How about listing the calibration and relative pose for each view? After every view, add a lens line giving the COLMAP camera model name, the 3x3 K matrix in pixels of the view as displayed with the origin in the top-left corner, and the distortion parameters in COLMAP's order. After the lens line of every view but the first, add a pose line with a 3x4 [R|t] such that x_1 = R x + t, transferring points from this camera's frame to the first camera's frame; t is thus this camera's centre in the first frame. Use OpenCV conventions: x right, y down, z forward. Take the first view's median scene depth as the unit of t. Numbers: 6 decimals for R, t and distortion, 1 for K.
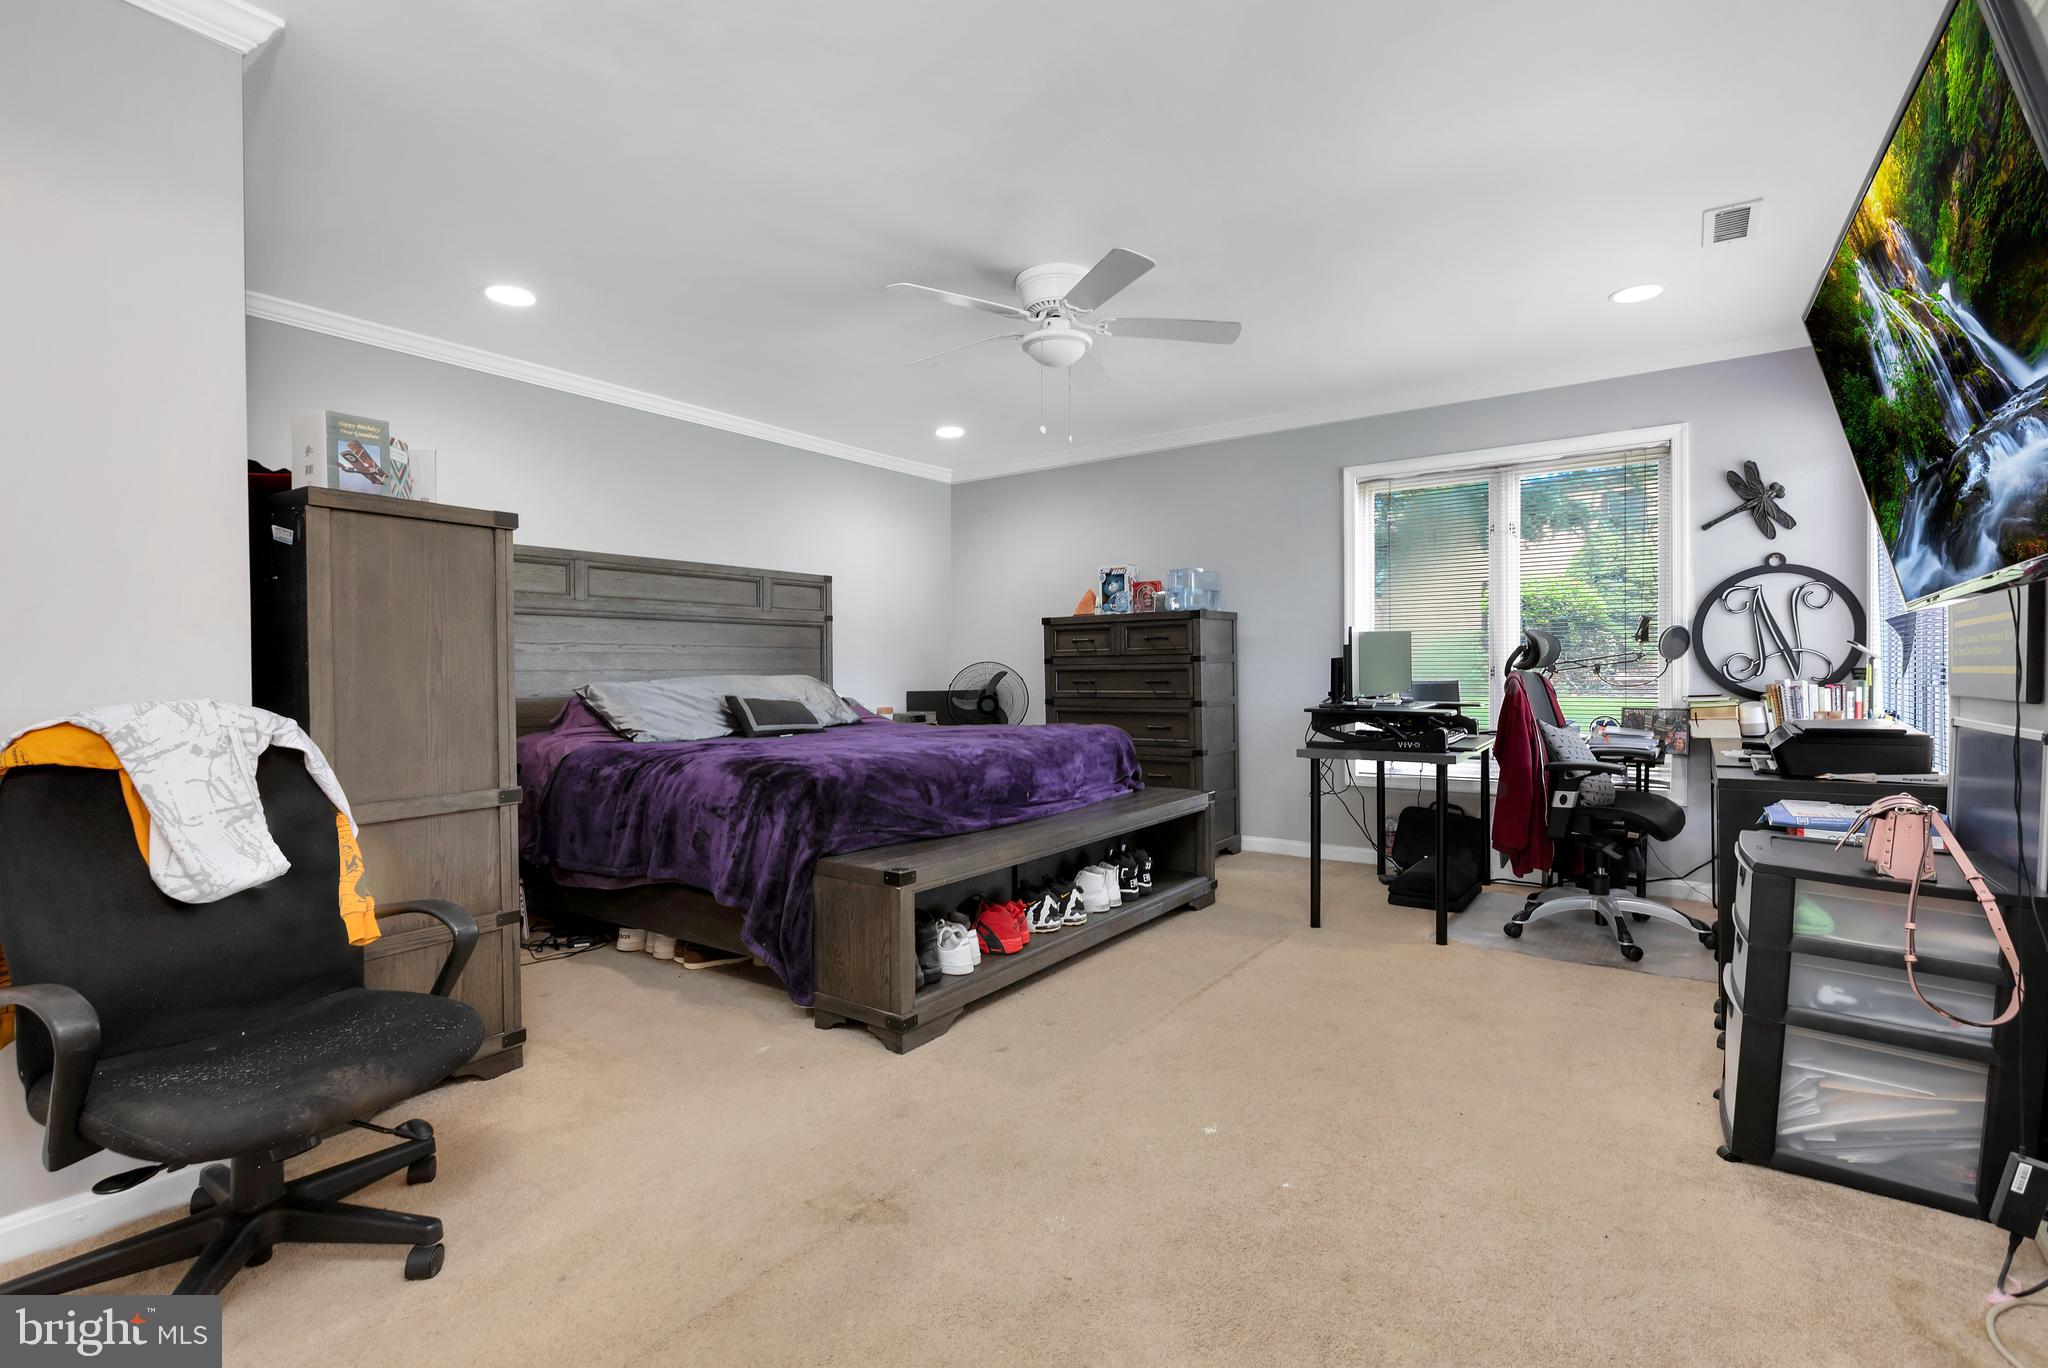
lens RADIAL K [[942.3, 0, 1033.0], [0, 942.3, 688.0], [0, 0, 1]] dist [0.001649, 0.000001]
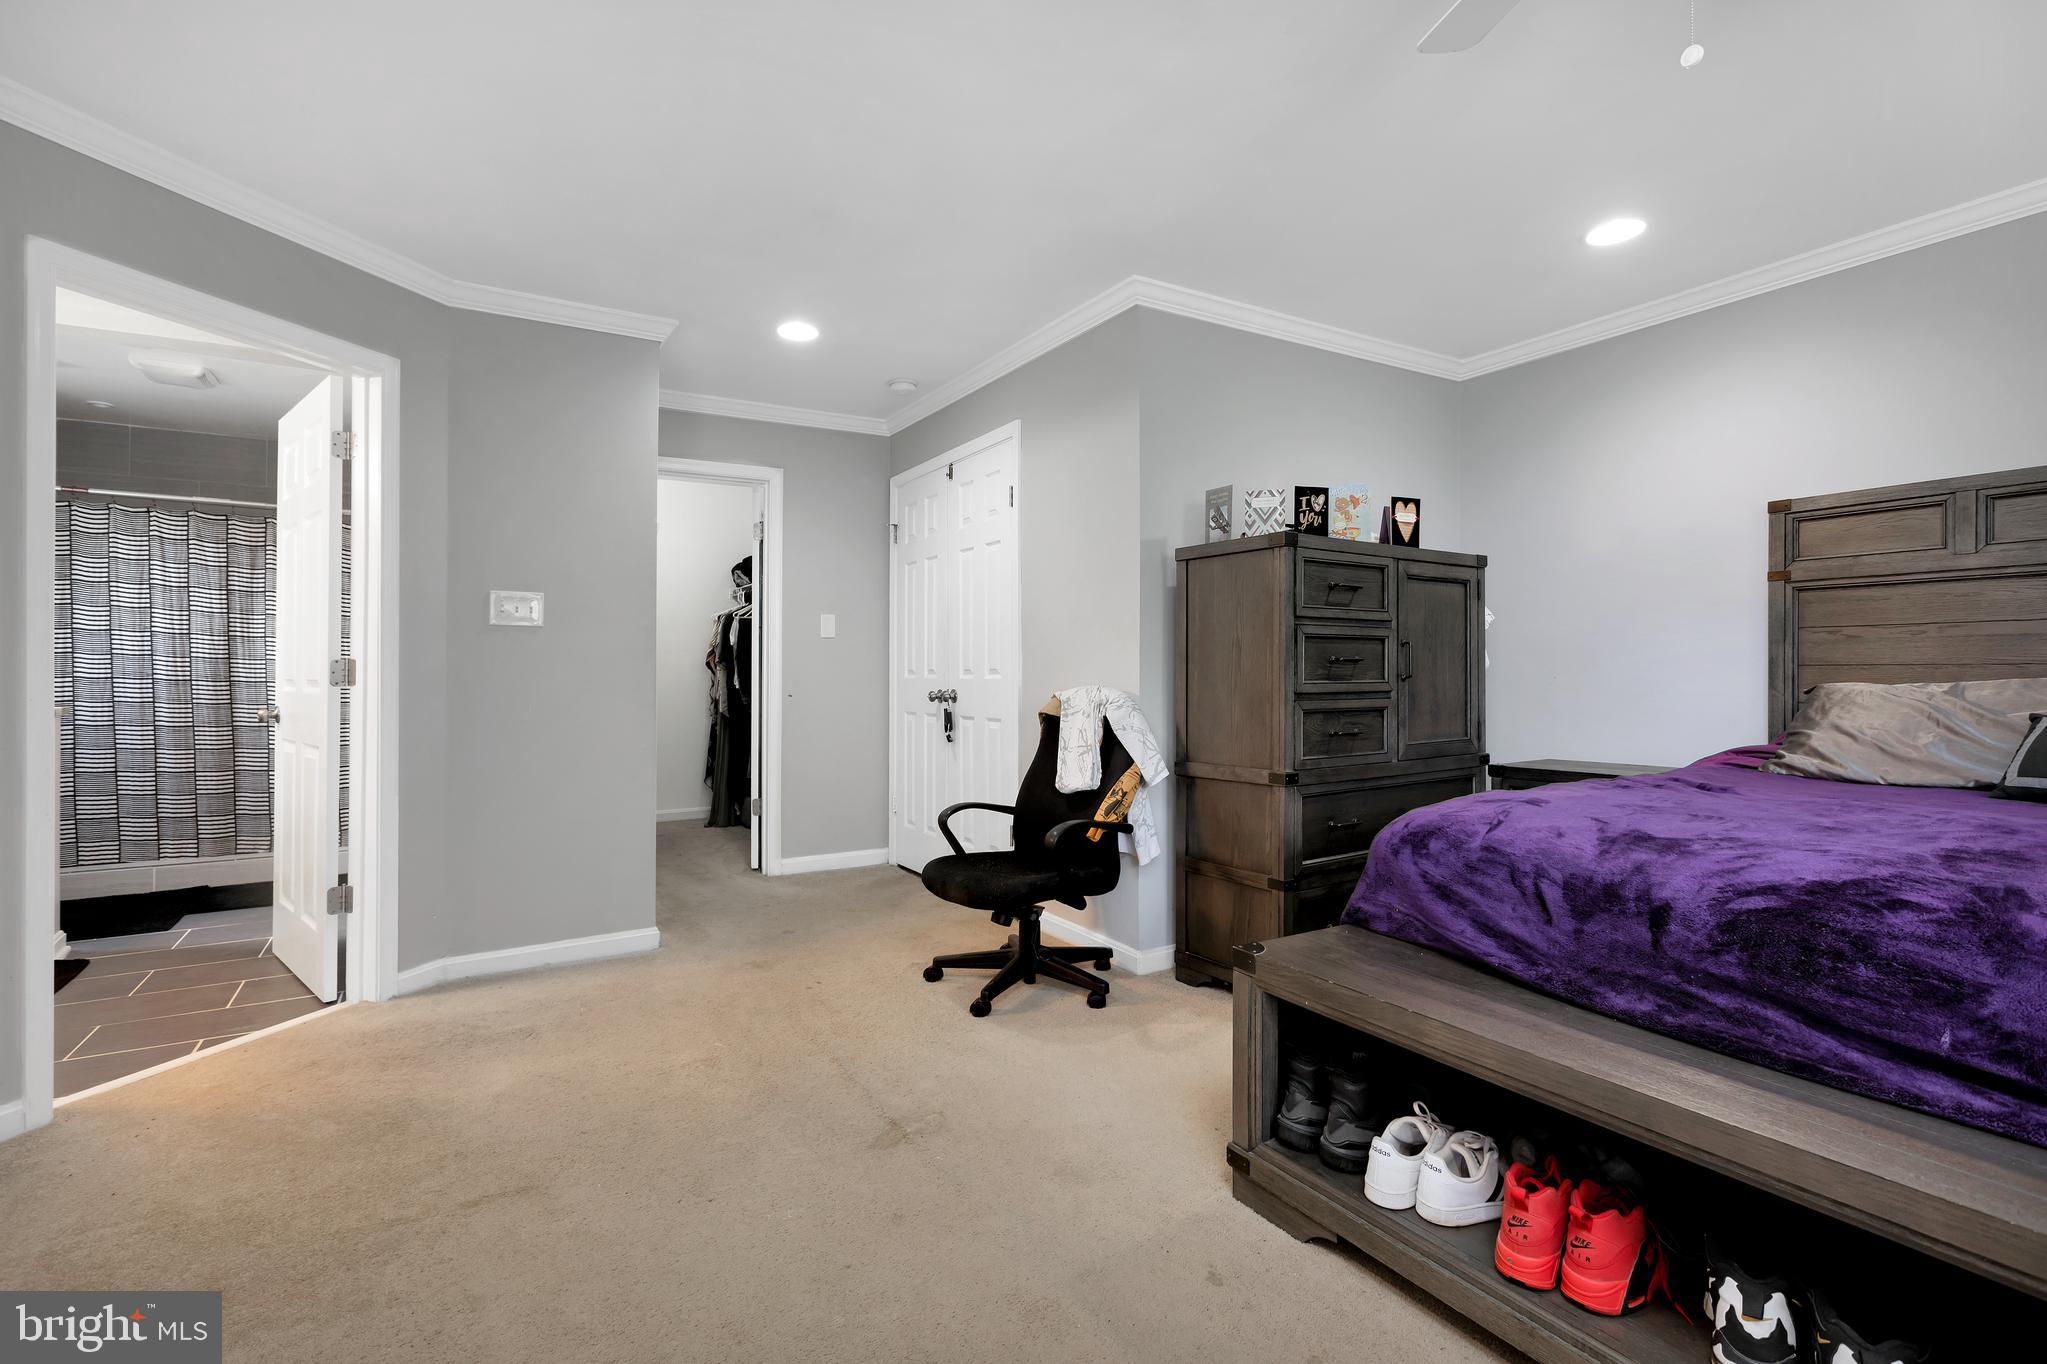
lens RADIAL K [[941.8, 0, 1031.3], [0, 941.8, 666.6], [0, 0, 1]] dist [0.001649, 0.000001]
pose [[-0.409113, -0.008896, -0.912440, 0.613451], [-0.012068, 0.999918, -0.004338, -0.012092], [0.912404, 0.009236, -0.409187, 1.203982]]
